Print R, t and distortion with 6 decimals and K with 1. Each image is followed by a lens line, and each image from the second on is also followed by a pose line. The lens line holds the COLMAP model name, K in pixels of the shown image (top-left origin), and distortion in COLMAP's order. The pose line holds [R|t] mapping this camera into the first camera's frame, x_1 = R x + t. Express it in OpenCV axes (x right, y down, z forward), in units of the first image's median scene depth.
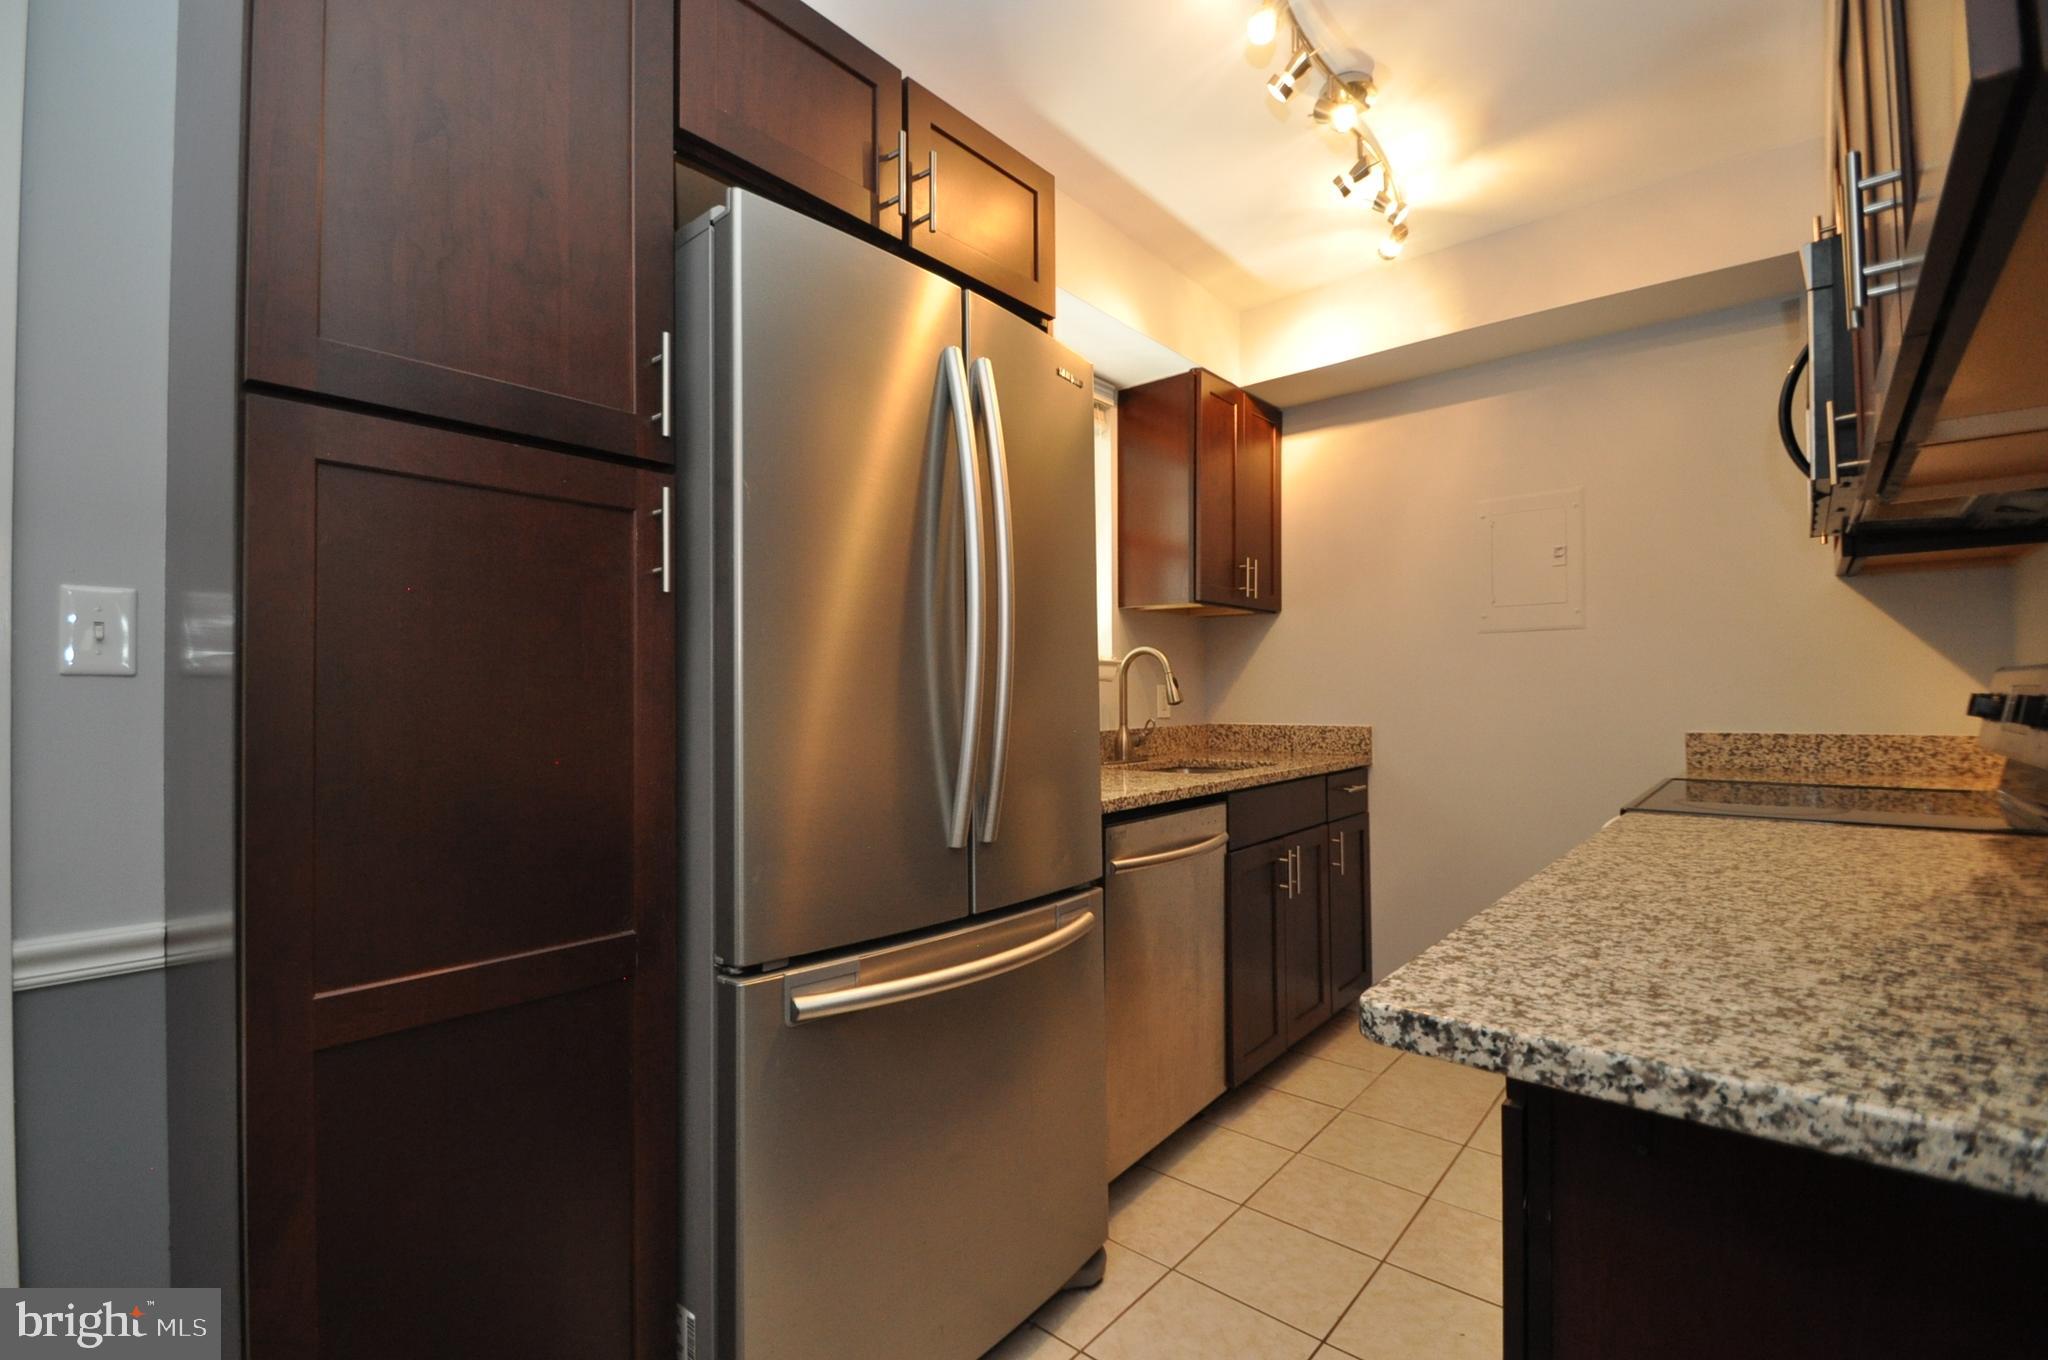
lens RADIAL K [[896.3, 0, 993.2], [0, 896.3, 681.6], [0, 0, 1]] dist [0.020544, -0.022447]
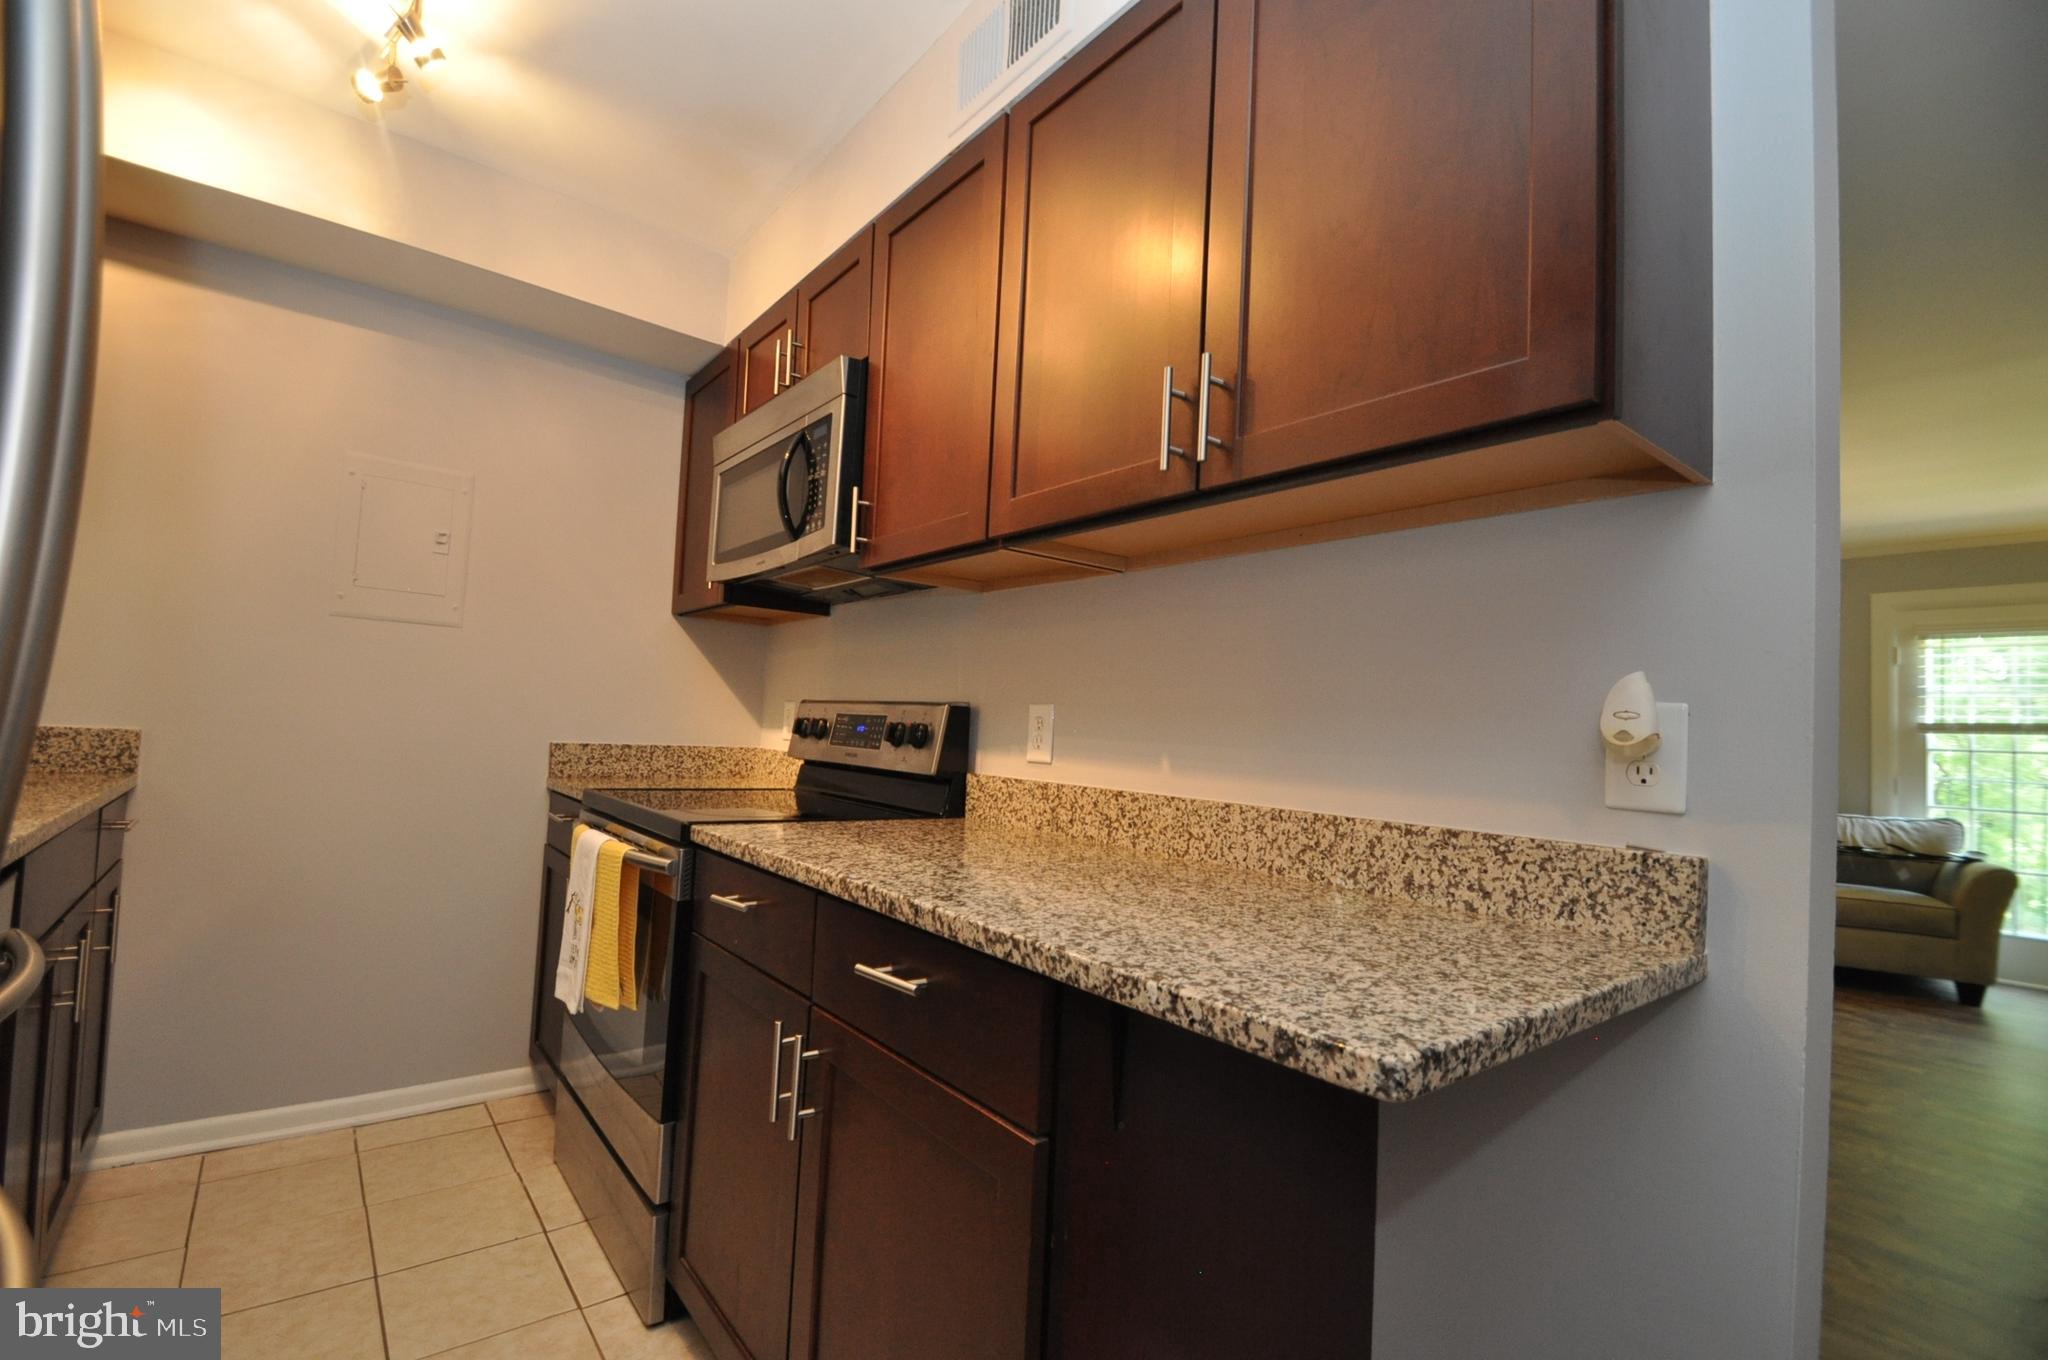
lens RADIAL K [[896.3, 0, 993.2], [0, 896.3, 681.6], [0, 0, 1]] dist [0.020544, -0.022447]
pose [[0.182058, 0.071040, 0.980718, -0.176009], [-0.068096, 0.995903, -0.059499, 0.016702], [-0.980927, -0.055951, 0.186149, 0.378438]]
